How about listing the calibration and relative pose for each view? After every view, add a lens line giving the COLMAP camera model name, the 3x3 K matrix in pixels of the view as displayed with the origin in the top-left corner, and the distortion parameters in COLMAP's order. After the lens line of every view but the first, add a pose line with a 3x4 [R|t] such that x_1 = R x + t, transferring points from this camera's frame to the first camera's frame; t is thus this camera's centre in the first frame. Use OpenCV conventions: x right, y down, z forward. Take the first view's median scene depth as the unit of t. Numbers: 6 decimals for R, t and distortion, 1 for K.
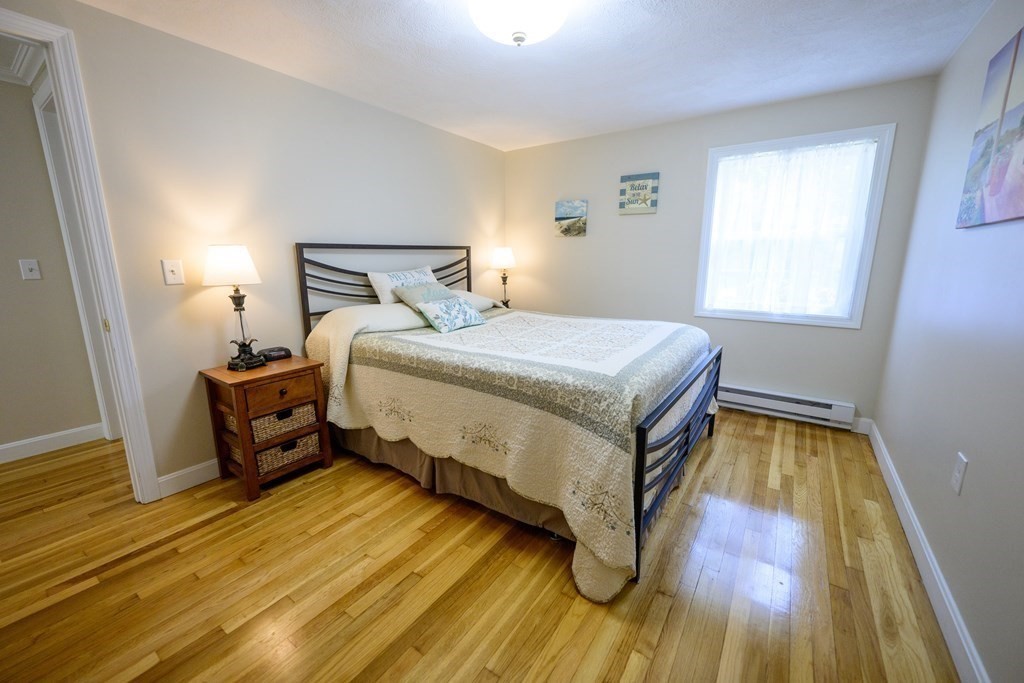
lens RADIAL K [[401.9, 0, 509.8], [0, 401.9, 339.0], [0, 0, 1]] dist [-0.000655, 0.000127]
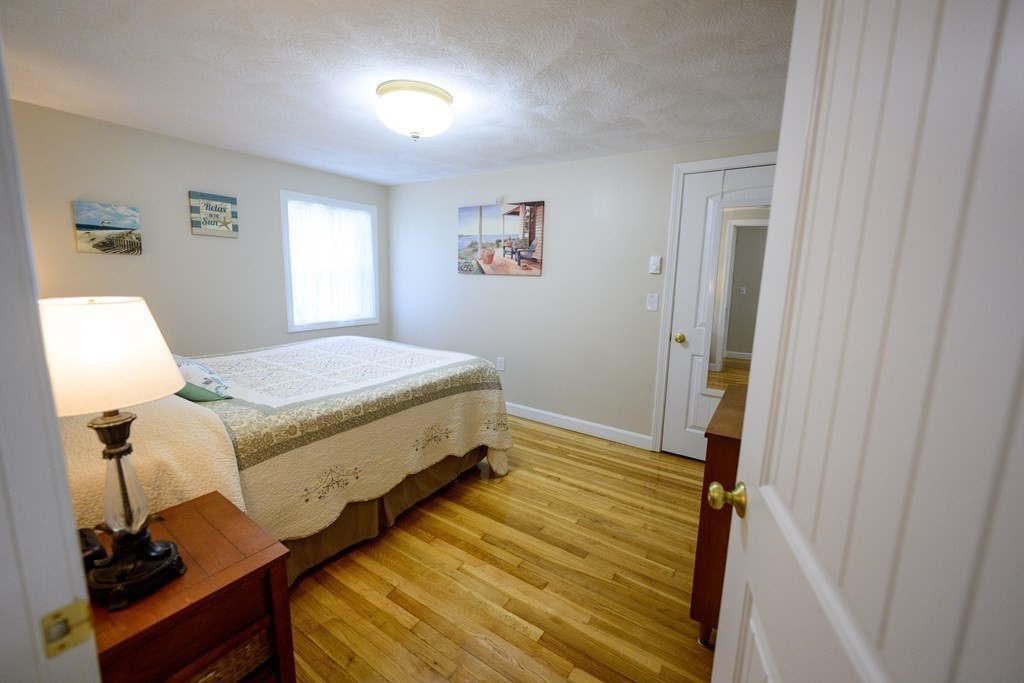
lens RADIAL K [[401.9, 0, 509.8], [0, 401.9, 341.1], [0, 0, 1]] dist [-0.000655, 0.000127]
pose [[-0.010083, -0.166915, 0.985920, -1.033137], [0.175465, 0.970376, 0.166078, -0.175270], [-0.984434, 0.174669, 0.019503, 0.561969]]
